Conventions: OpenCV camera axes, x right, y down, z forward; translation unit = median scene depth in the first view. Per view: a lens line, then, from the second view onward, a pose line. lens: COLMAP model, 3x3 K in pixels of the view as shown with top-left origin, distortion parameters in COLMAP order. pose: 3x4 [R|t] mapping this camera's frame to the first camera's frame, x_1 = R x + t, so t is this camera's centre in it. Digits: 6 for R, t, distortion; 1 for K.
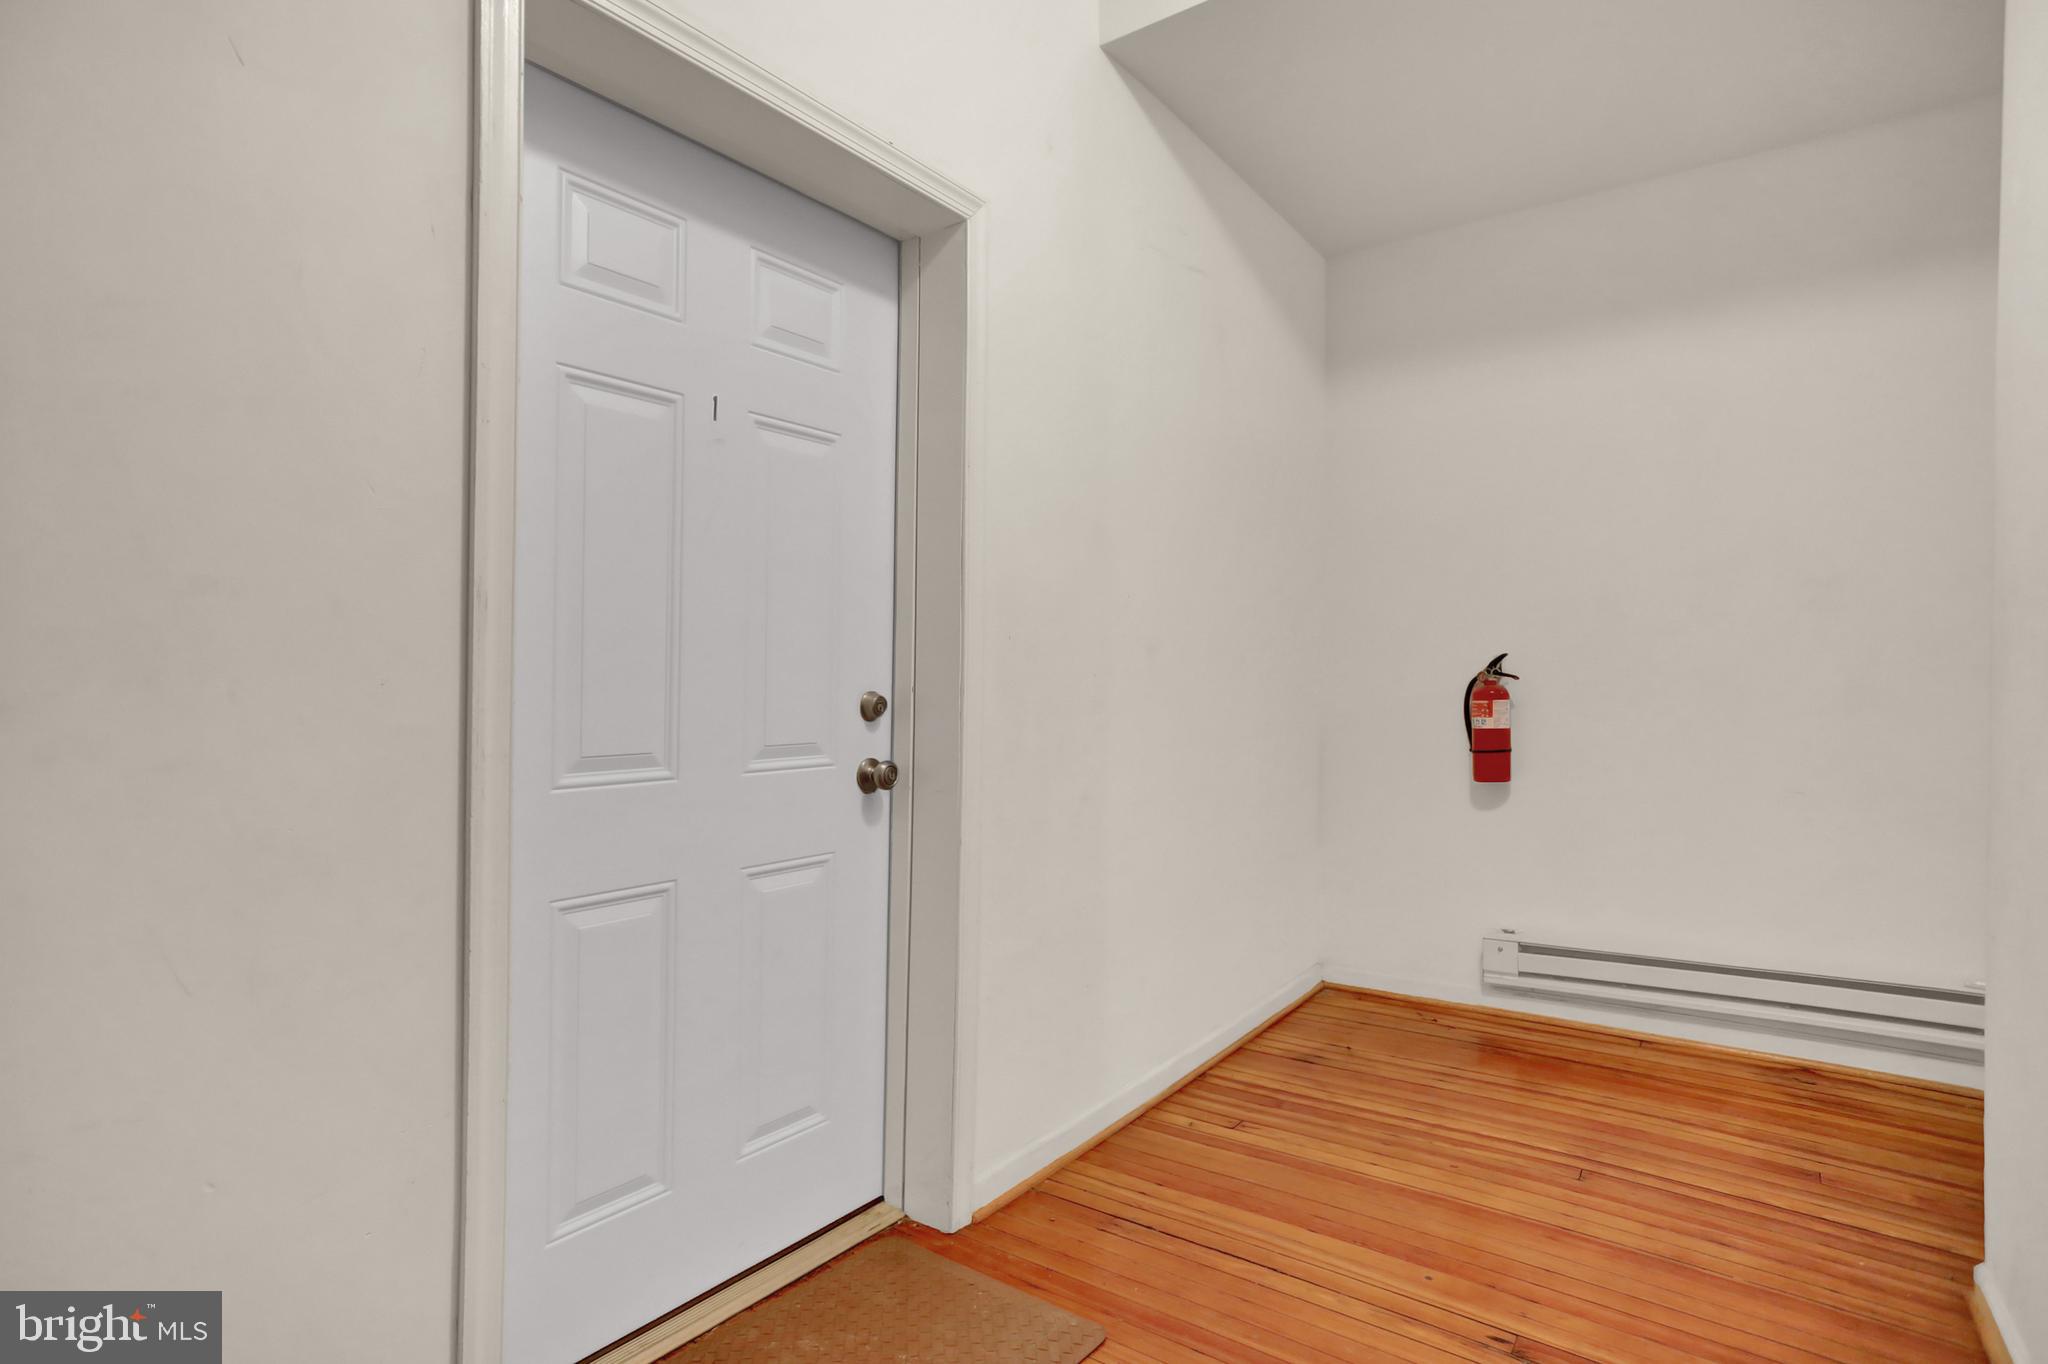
lens RADIAL K [[1019.9, 0, 1003.1], [0, 1019.9, 675.1], [0, 0, 1]] dist [-0.108802, 0.073372]
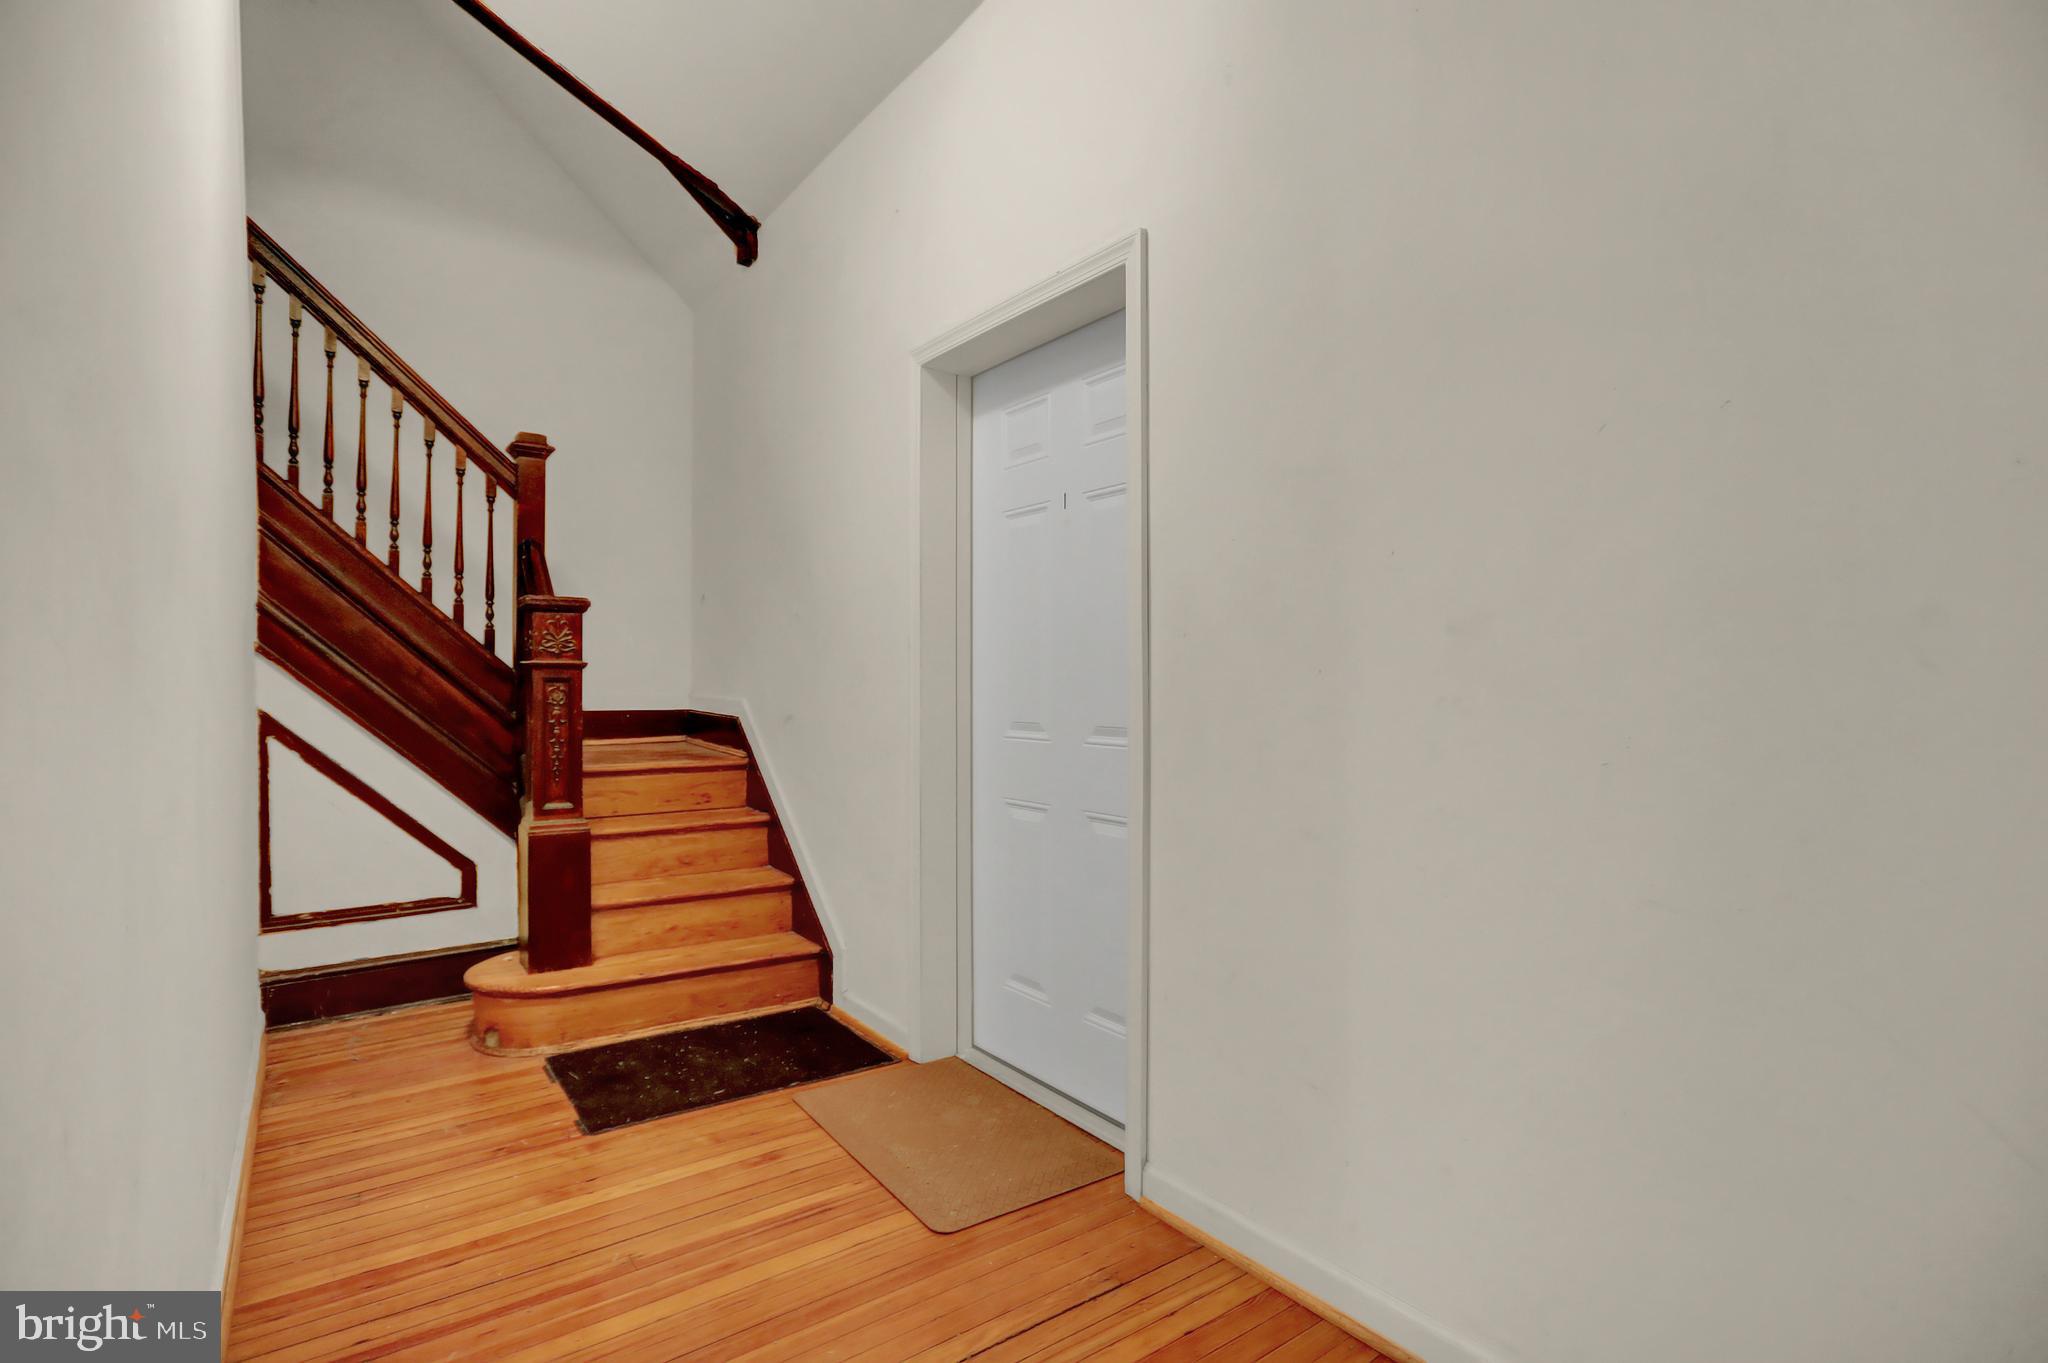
lens RADIAL K [[985.6, 0, 1024.0], [0, 985.6, 681.5], [0, 0, 1]] dist [-0.066517, 0.026289]
pose [[-0.279282, -0.020035, -0.960000, 1.078946], [-0.024810, 0.999599, -0.013644, 0.028630], [0.959889, 0.020007, -0.279667, 1.270290]]
